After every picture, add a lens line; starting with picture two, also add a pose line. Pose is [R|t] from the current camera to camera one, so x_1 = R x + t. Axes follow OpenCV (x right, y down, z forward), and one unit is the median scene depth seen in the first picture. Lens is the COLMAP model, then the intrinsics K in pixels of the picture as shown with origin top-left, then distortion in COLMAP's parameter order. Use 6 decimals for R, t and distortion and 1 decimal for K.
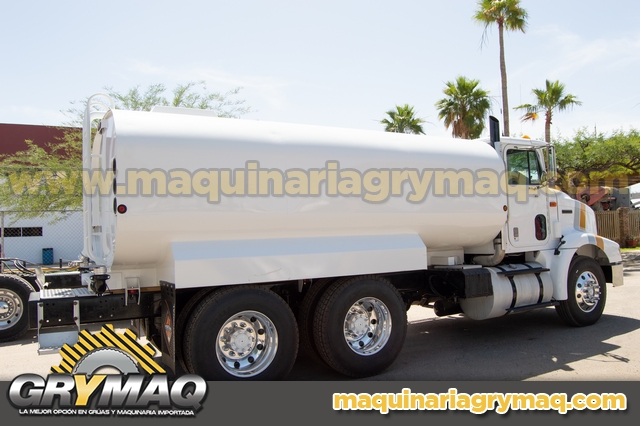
lens RADIAL K [[510.8, 0, 318.9], [0, 510.8, 214.0], [0, 0, 1]] dist [-0.084164, 0.022196]
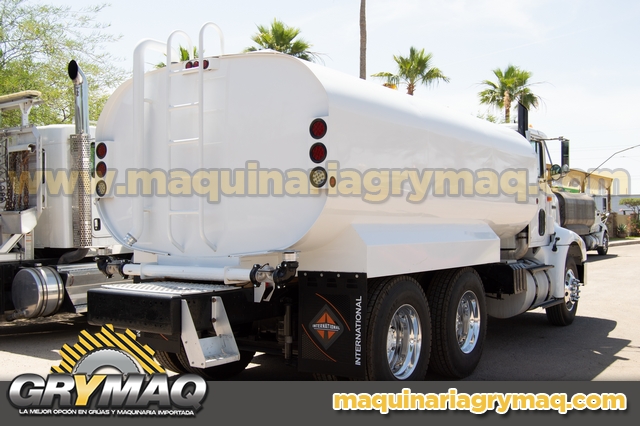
lens RADIAL K [[708.0, 0, 319.0], [0, 708.0, 212.4], [0, 0, 1]] dist [0.008775, 0.000000]
pose [[0.897348, 0.042765, 0.439247, -0.518585], [-0.052873, 0.998543, 0.010798, 0.014704], [-0.438145, -0.032914, 0.898302, -0.030200]]
